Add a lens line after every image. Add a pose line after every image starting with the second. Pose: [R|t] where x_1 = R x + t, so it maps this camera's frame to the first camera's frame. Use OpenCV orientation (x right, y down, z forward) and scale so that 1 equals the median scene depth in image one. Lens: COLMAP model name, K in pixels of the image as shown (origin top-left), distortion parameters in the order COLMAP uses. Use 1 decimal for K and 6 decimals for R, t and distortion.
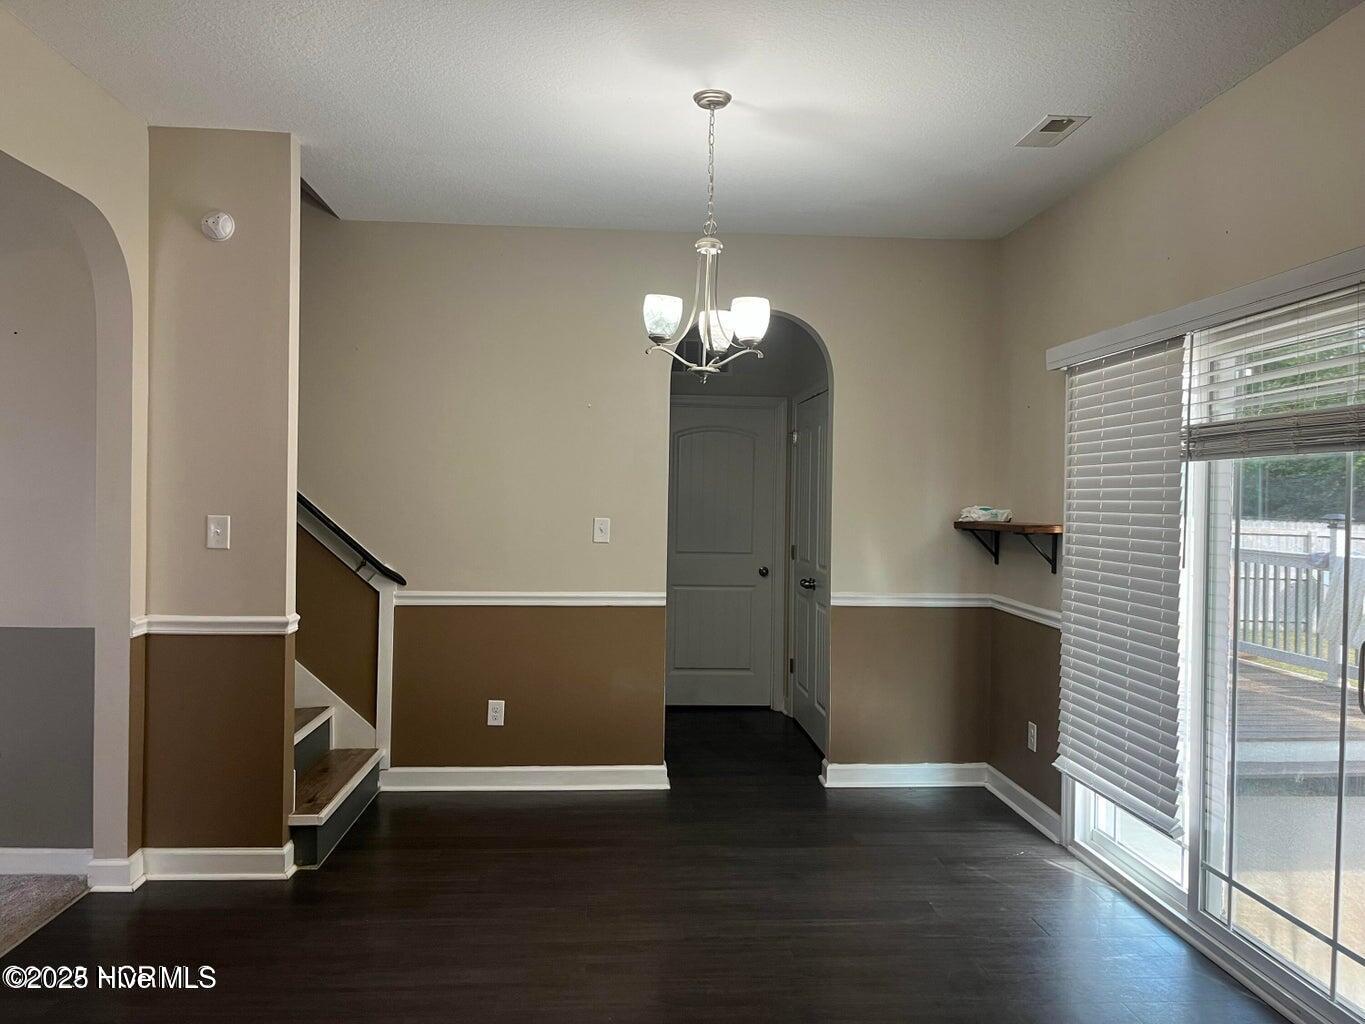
lens RADIAL K [[1040.4, 0, 682.5], [0, 1040.4, 512.0], [0, 0, 1]] dist [-0.004329, -0.006809]
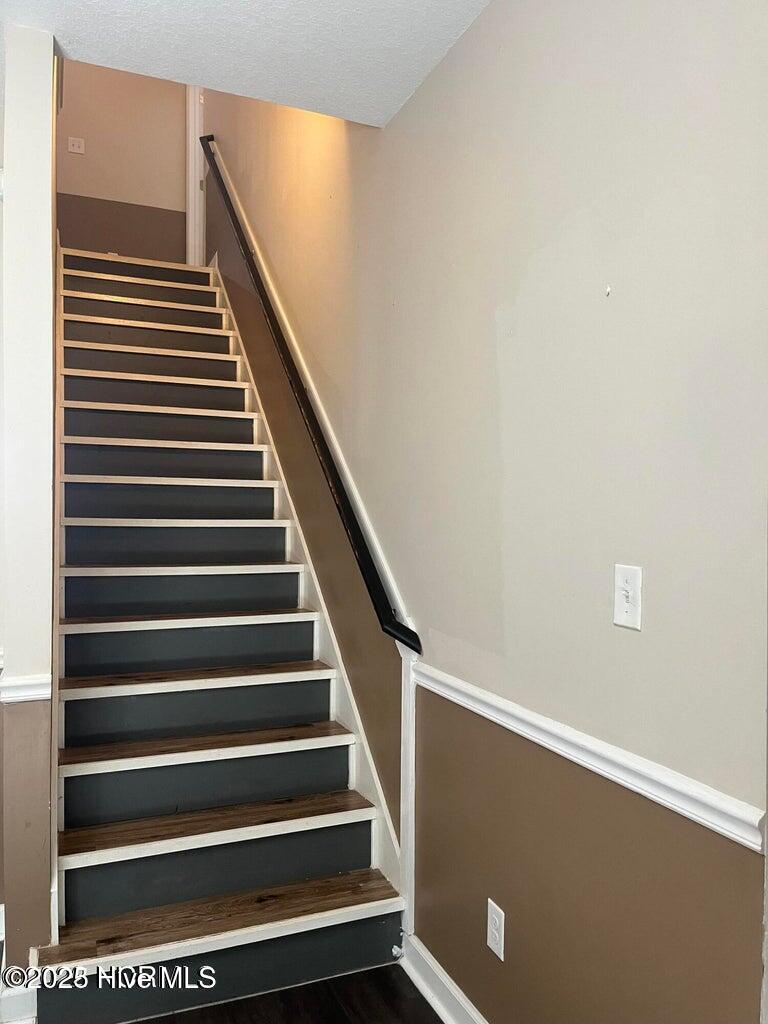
lens RADIAL K [[780.5, 0, 384.0], [0, 780.5, 512.0], [0, 0, 1]] dist [-0.004329, -0.006809]
pose [[0.325992, -0.013526, -0.945276, 0.173642], [-0.016418, 0.999666, -0.019966, -0.006966], [0.945230, 0.022028, 0.325661, 0.815261]]
